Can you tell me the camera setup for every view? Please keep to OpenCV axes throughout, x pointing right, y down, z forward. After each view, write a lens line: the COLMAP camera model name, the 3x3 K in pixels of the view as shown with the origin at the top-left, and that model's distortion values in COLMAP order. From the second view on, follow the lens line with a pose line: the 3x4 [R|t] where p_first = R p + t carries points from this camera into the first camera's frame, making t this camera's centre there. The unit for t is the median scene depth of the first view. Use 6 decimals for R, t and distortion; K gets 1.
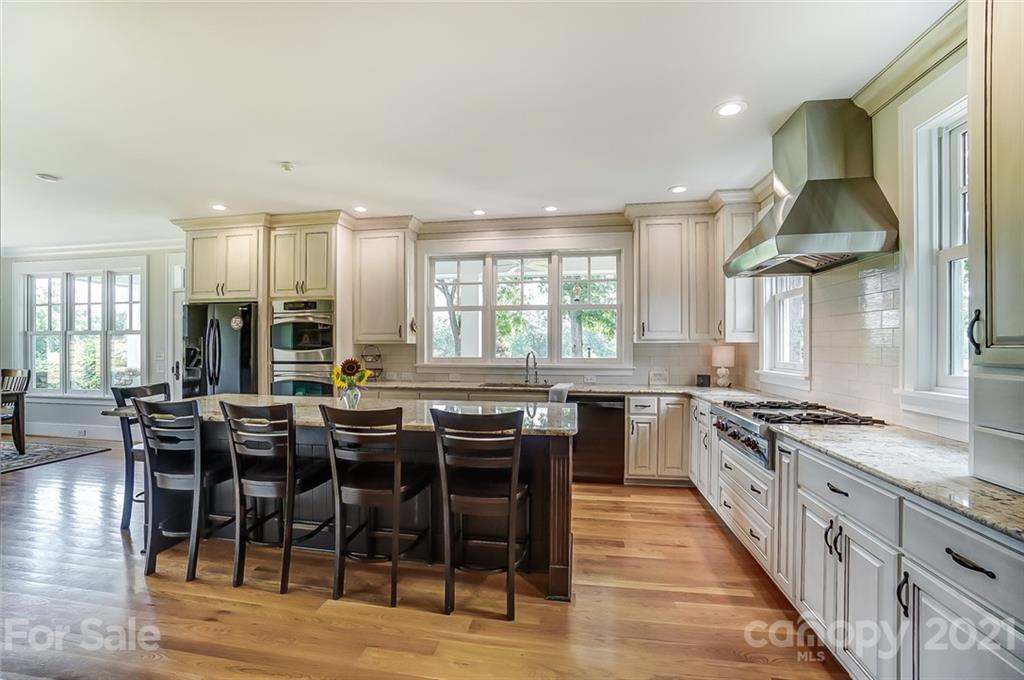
lens RADIAL K [[448.3, 0, 507.1], [0, 448.3, 347.8], [0, 0, 1]] dist [-0.024220, 0.001841]
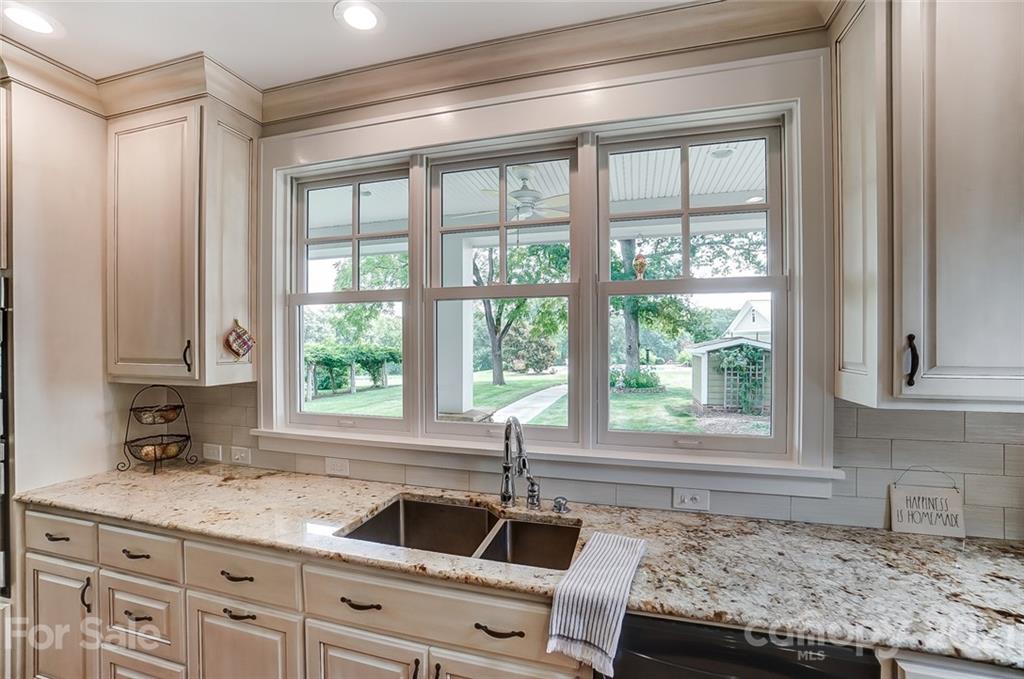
lens RADIAL K [[448.3, 0, 505.9], [0, 448.3, 338.8], [0, 0, 1]] dist [-0.024220, 0.001841]
pose [[0.993015, -0.002391, -0.117964, 0.082538], [0.001003, 0.999930, -0.011820, -0.045737], [0.117984, 0.011619, 0.992947, 0.627861]]
